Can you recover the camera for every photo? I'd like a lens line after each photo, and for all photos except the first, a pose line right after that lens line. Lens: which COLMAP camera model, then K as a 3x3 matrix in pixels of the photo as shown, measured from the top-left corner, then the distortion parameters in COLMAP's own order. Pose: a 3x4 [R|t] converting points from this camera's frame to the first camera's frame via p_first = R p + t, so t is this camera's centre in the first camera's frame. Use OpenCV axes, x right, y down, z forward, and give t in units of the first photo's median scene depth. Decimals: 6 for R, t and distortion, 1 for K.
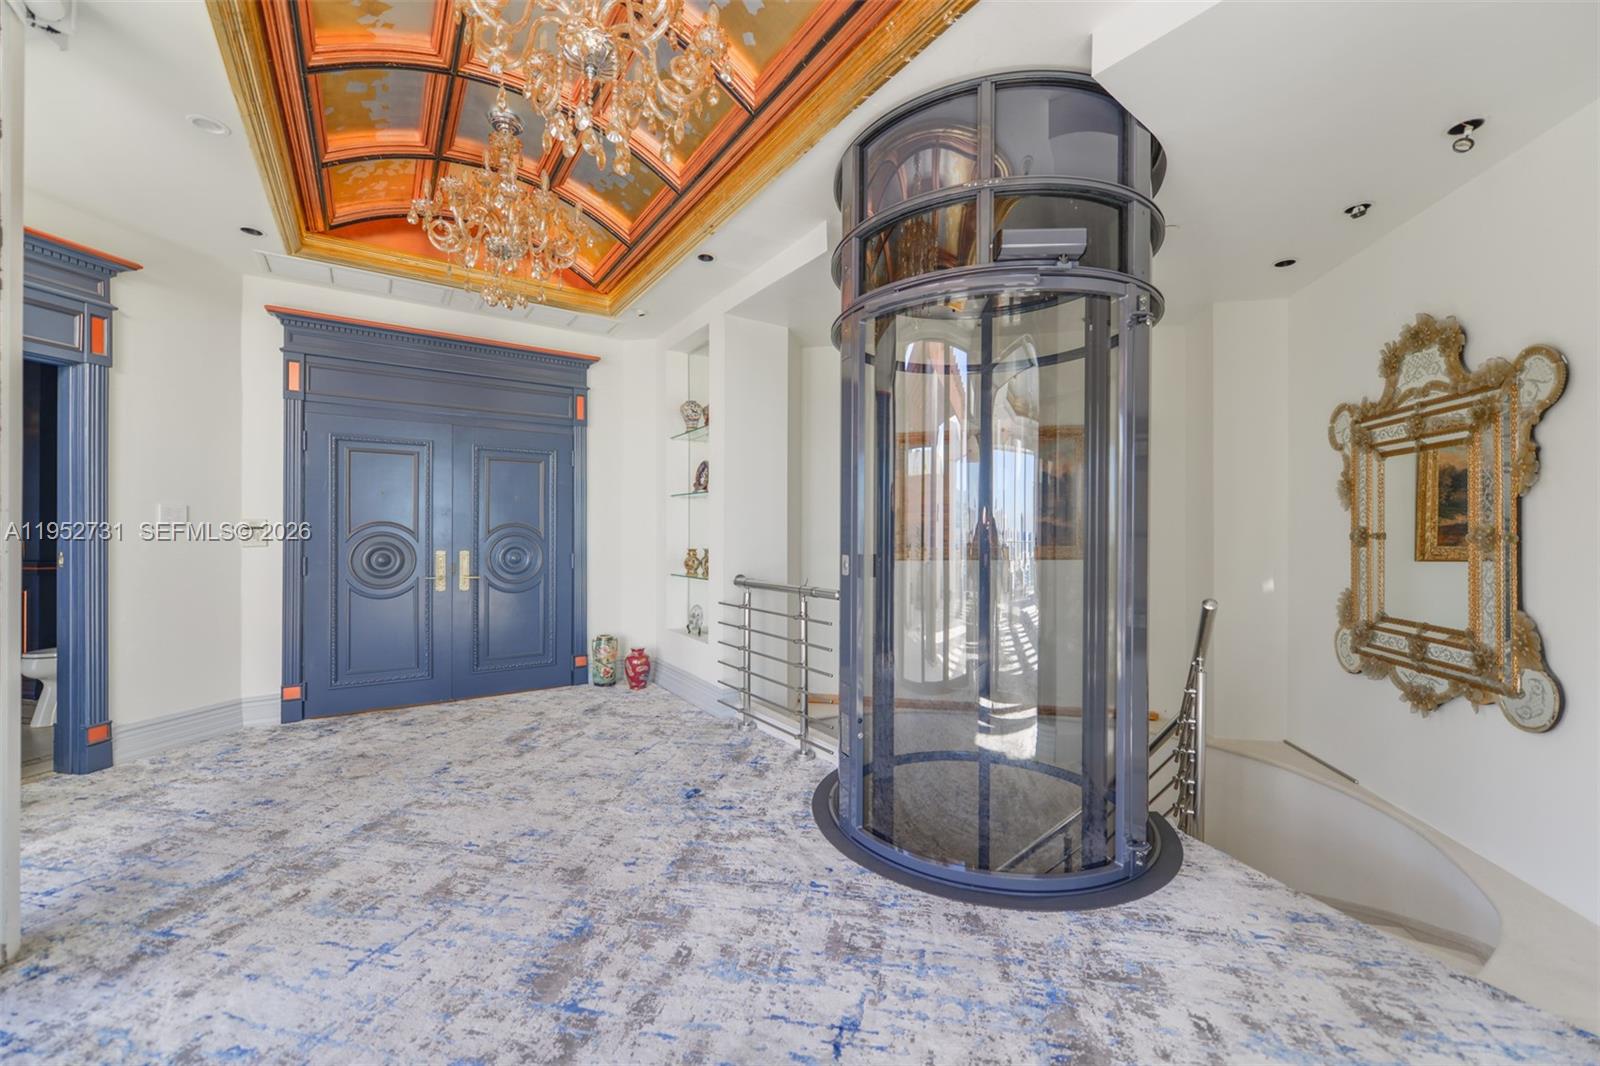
lens RADIAL K [[636.4, 0, 800.0], [0, 636.4, 533.0], [0, 0, 1]] dist [0.008779, -0.004949]
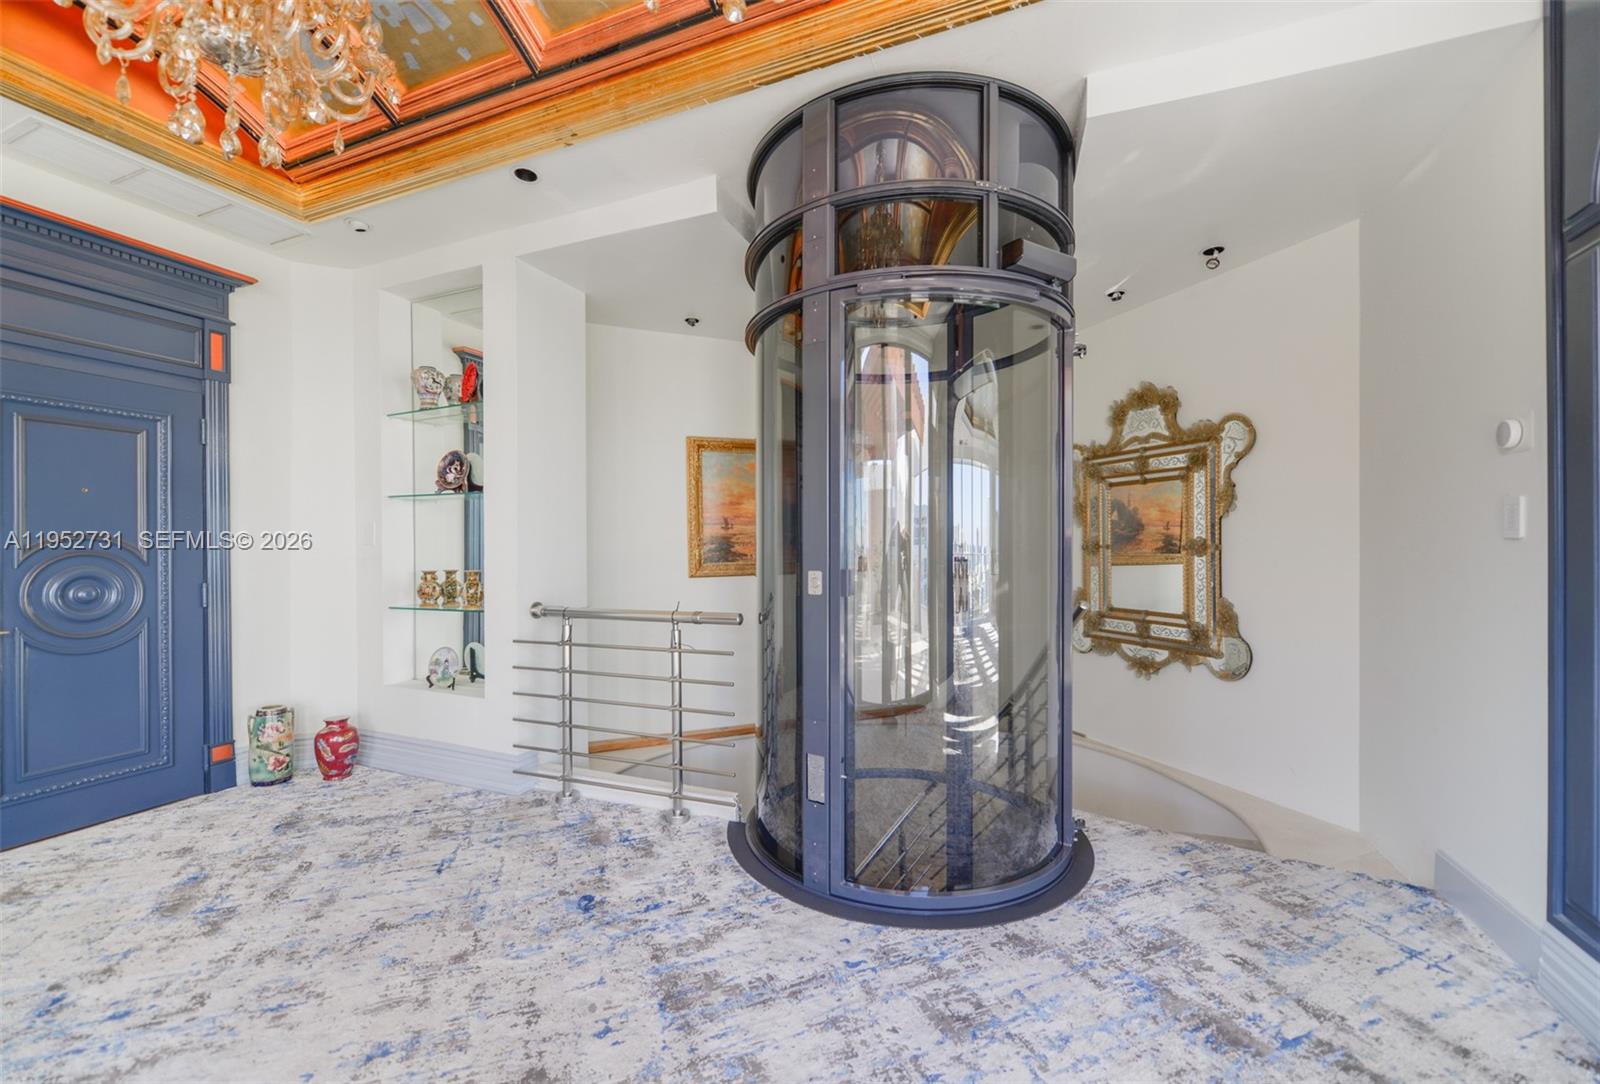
lens RADIAL K [[649.5, 0, 802.5], [0, 649.5, 551.7], [0, 0, 1]] dist [0.001547, -0.002637]
pose [[0.831881, -0.010878, 0.554848, -0.395168], [0.007111, 0.999935, 0.008943, -0.001289], [-0.554909, -0.003494, 0.831904, 0.255372]]
